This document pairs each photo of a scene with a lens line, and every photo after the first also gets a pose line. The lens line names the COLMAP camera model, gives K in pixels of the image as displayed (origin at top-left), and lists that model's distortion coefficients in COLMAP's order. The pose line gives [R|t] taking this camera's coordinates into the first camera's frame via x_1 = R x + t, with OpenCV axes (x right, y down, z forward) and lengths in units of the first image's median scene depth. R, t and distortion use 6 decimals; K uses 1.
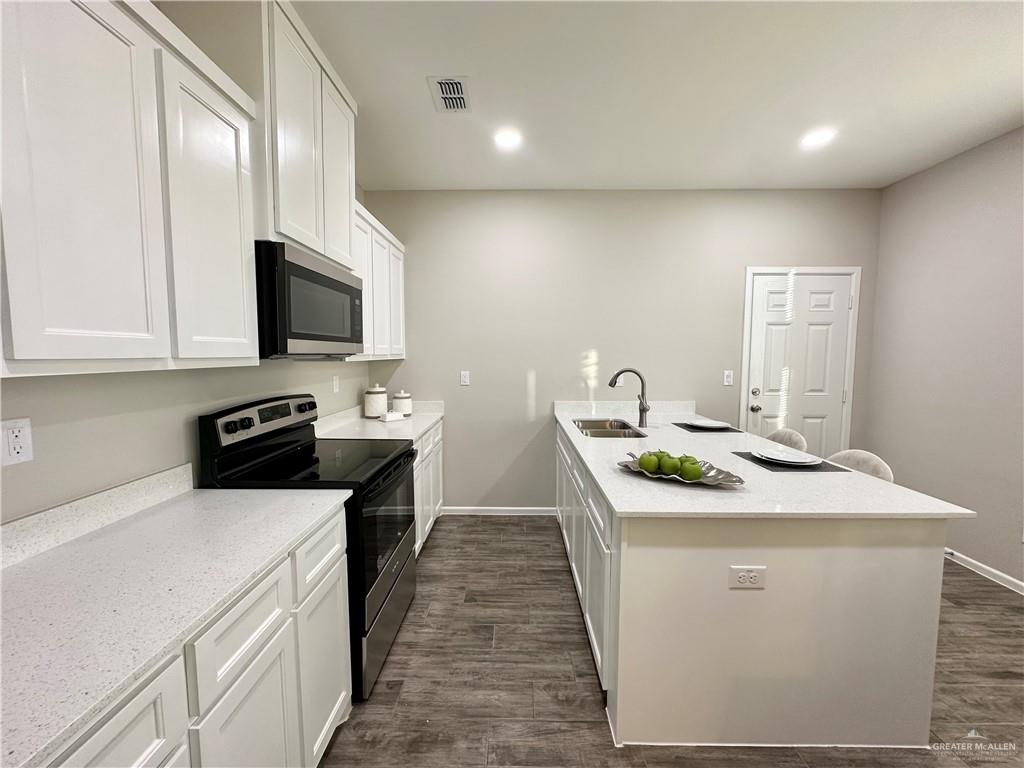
lens RADIAL K [[409.5, 0, 510.6], [0, 409.5, 384.8], [0, 0, 1]] dist [-0.002757, 0.000370]
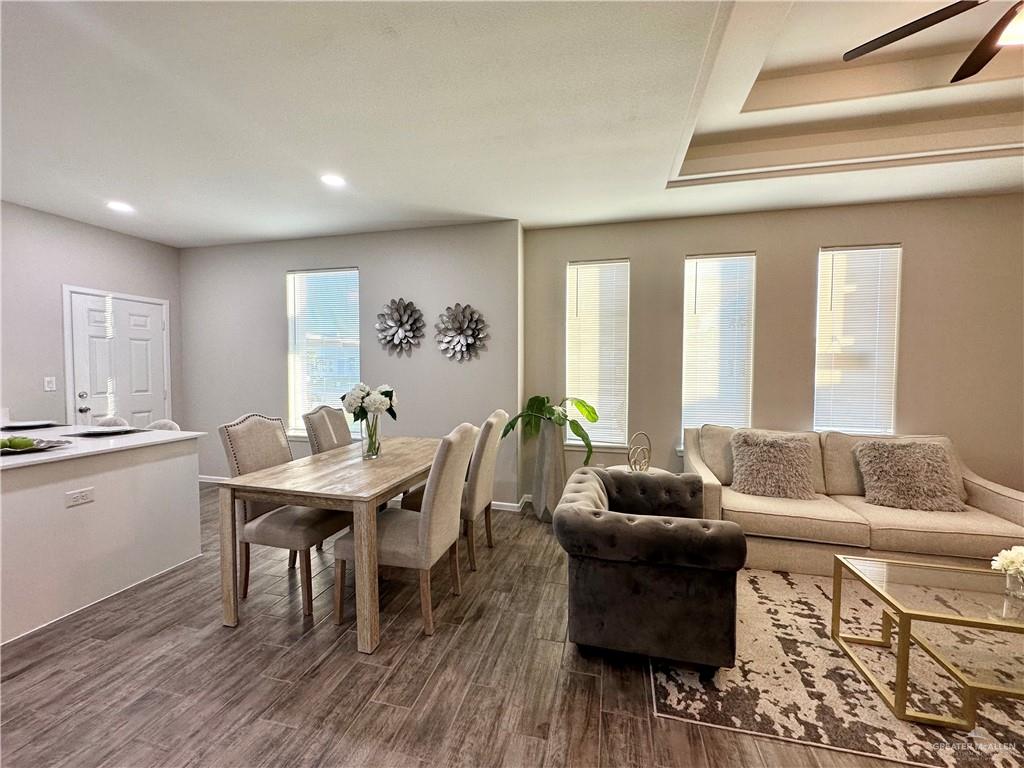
lens RADIAL K [[409.5, 0, 511.4], [0, 409.5, 382.8], [0, 0, 1]] dist [-0.002757, 0.000370]
pose [[0.228740, -0.035559, 0.972838, -0.260892], [0.072979, 0.997147, 0.019288, 0.053571], [-0.970748, 0.066585, 0.230683, -0.472750]]
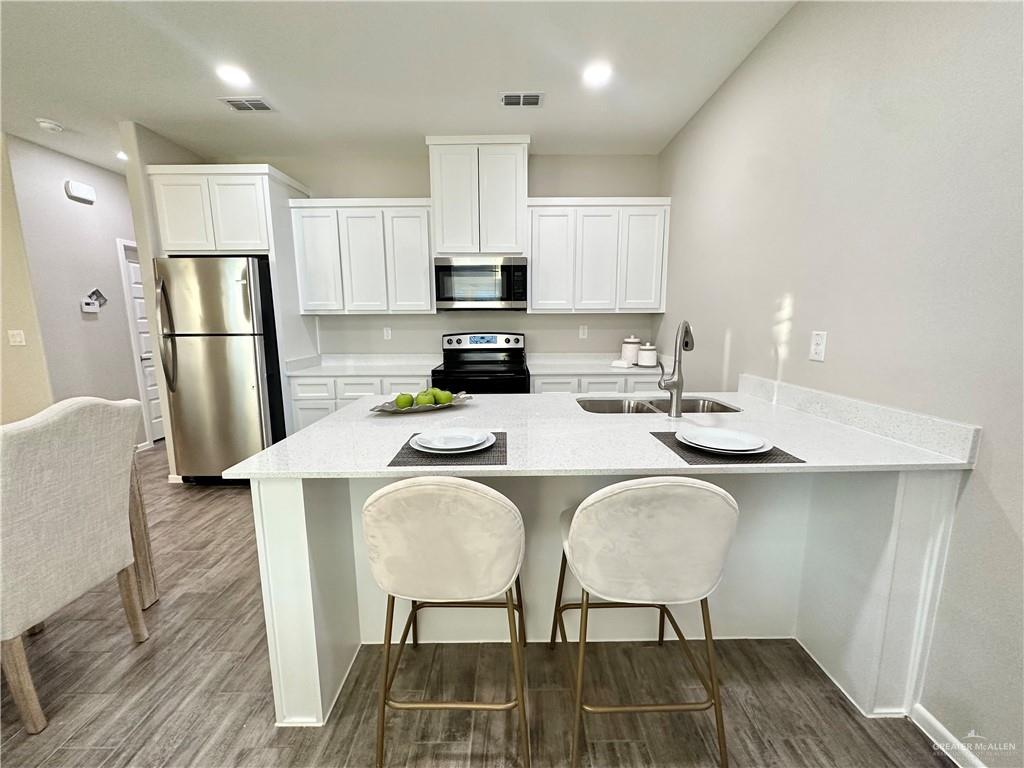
lens RADIAL K [[409.5, 0, 511.5], [0, 409.5, 382.6], [0, 0, 1]] dist [-0.002757, 0.000370]
pose [[0.022011, 0.157777, -0.987229, 0.849250], [-0.073225, 0.985071, 0.155799, -0.026515], [0.997073, 0.068860, 0.033236, 0.667159]]
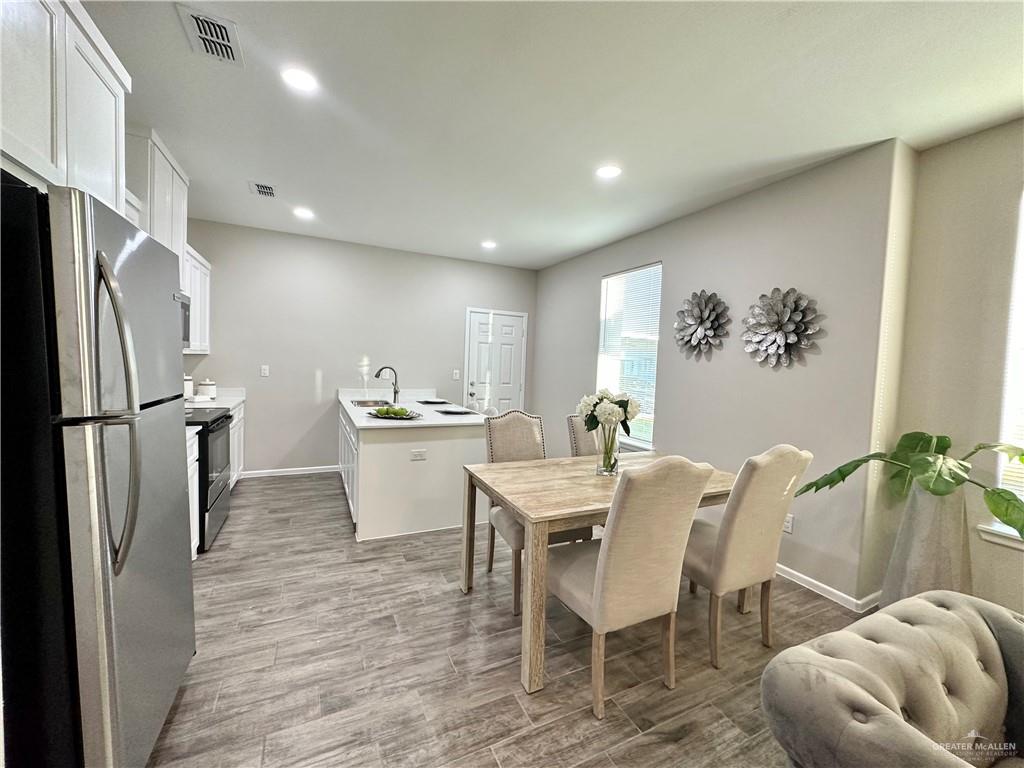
lens RADIAL K [[409.5, 0, 510.6], [0, 409.5, 384.1], [0, 0, 1]] dist [-0.002757, 0.000370]
pose [[0.893197, 0.009930, 0.449555, 0.003053], [-0.002154, 0.999839, -0.017804, 0.052949], [-0.449660, 0.014934, 0.893075, -0.581133]]
